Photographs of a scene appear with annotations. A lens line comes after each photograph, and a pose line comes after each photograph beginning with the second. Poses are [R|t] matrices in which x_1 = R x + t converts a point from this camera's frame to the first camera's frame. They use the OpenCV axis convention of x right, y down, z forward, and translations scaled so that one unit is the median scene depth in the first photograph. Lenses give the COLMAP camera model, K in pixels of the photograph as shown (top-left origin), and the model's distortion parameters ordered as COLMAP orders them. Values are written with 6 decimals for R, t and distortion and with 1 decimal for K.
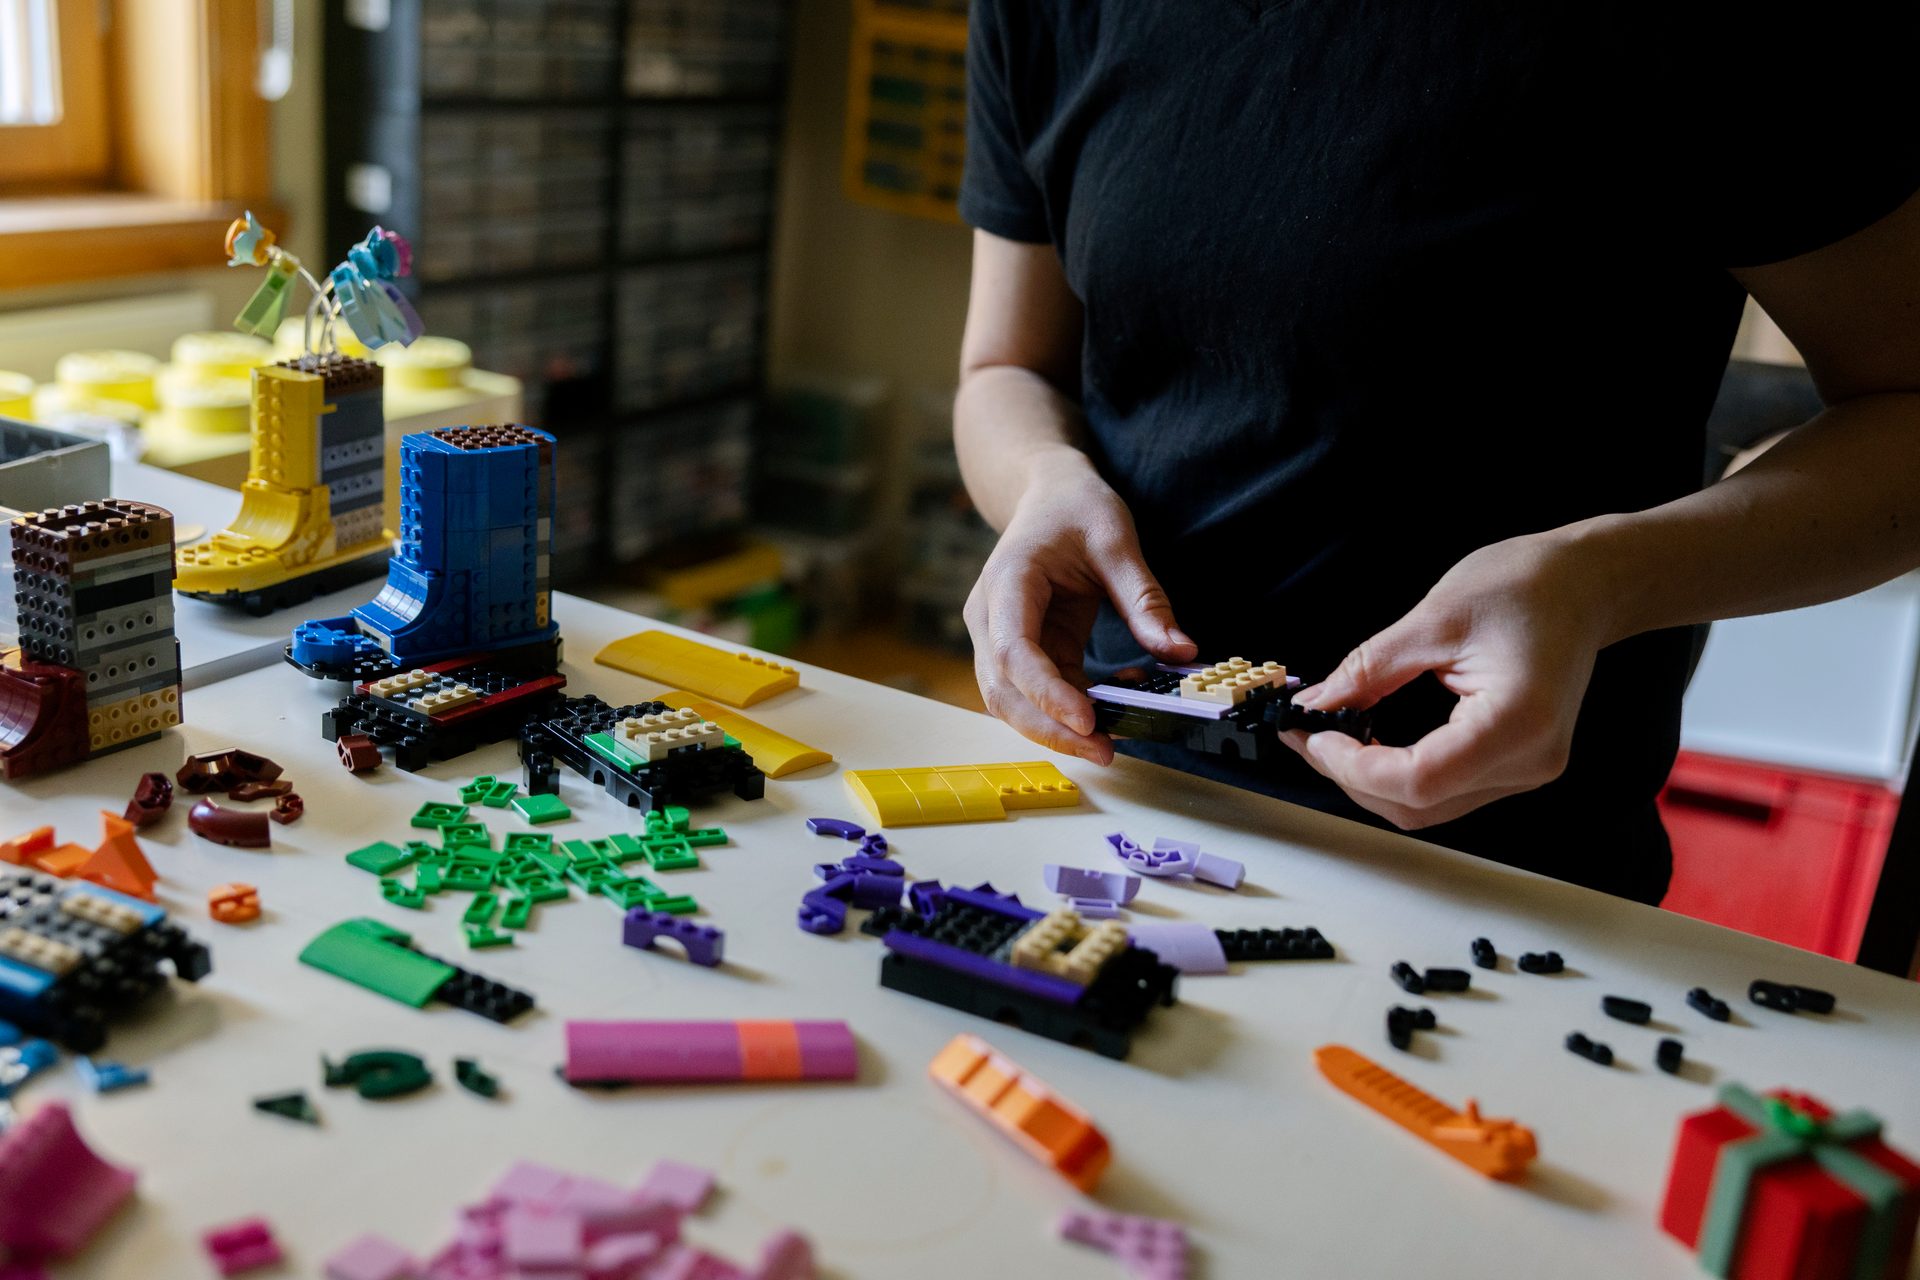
lens RADIAL K [[1815.6, 0, 958.6], [0, 1815.6, 641.8], [0, 0, 1]] dist [-0.007534, 0.000000]
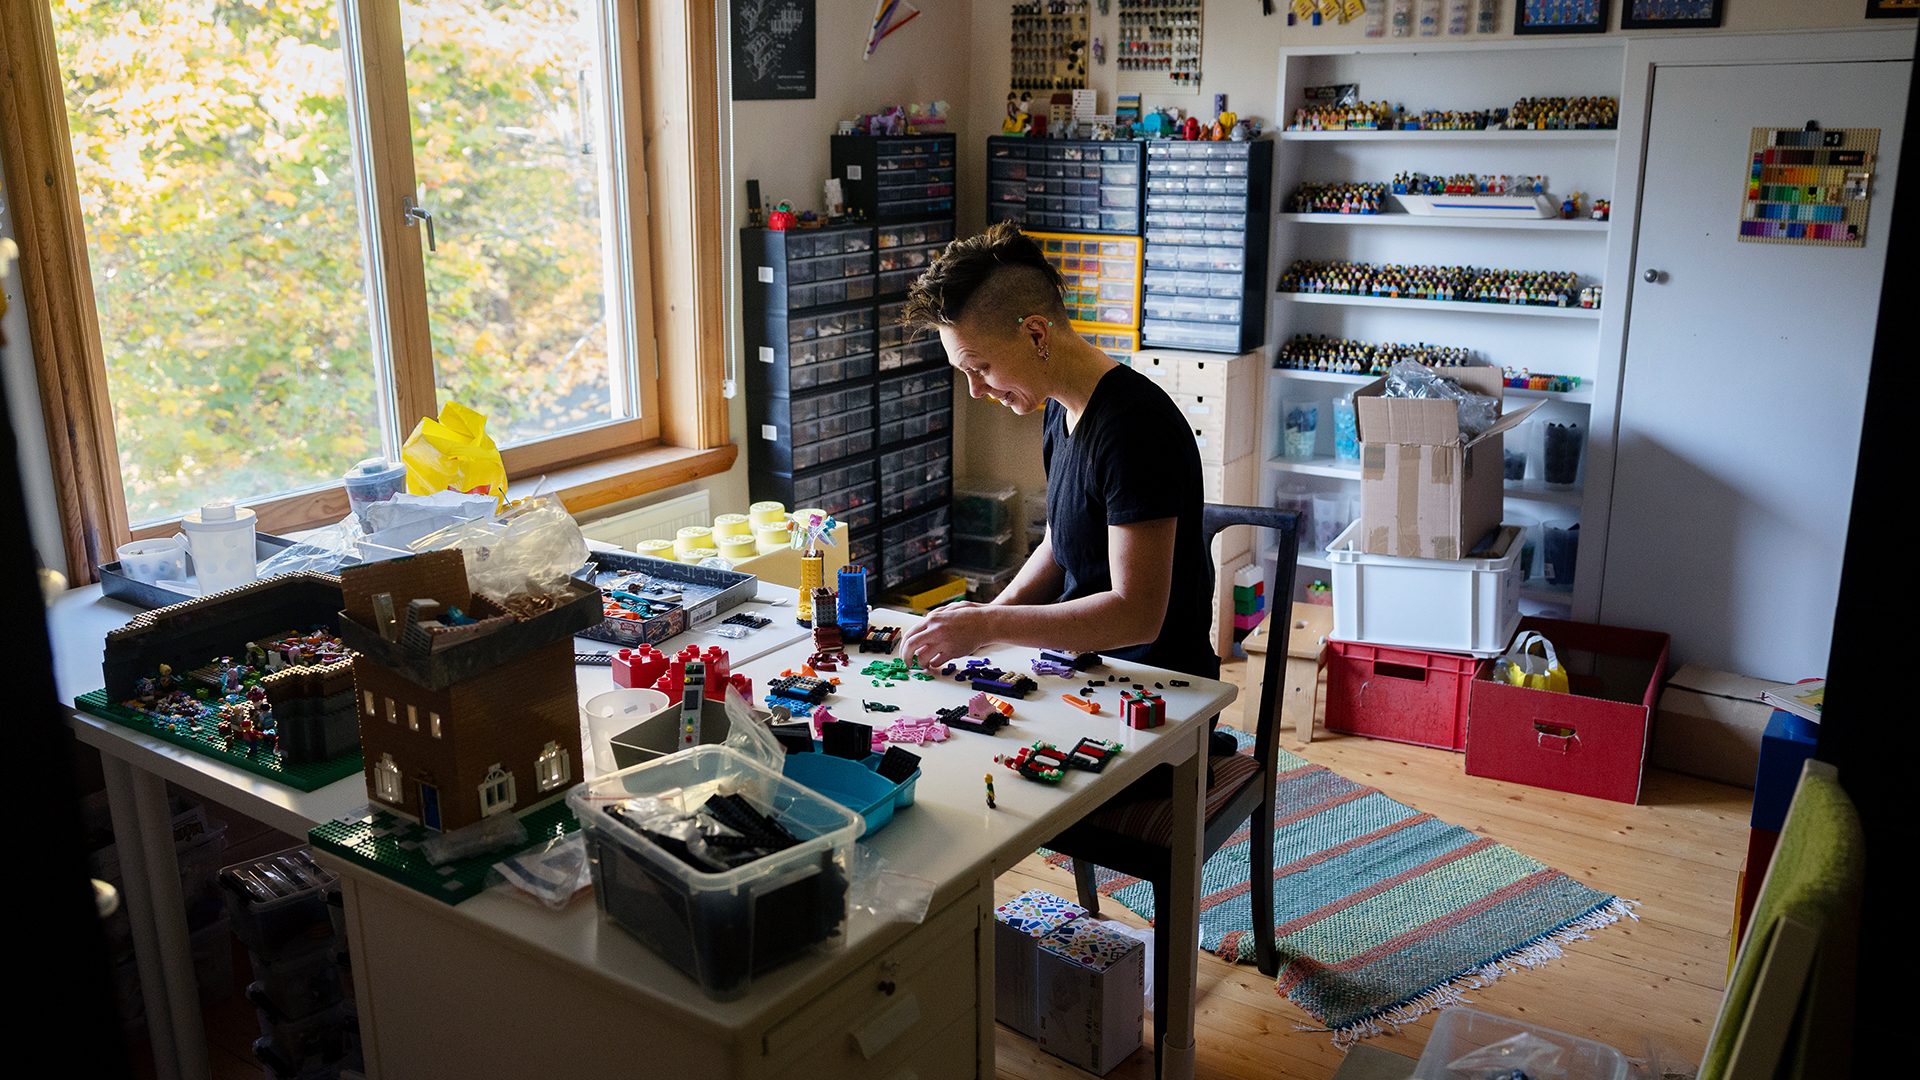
lens RADIAL K [[1548.3, 0, 960.8], [0, 1548.3, 540.0], [0, 0, 1]] dist [0.003560, 0.001140]
pose [[0.990921, -0.072174, -0.113426, 0.104233], [0.064944, 0.995691, -0.066194, 0.019634], [0.117715, 0.058227, 0.991339, -0.781042]]
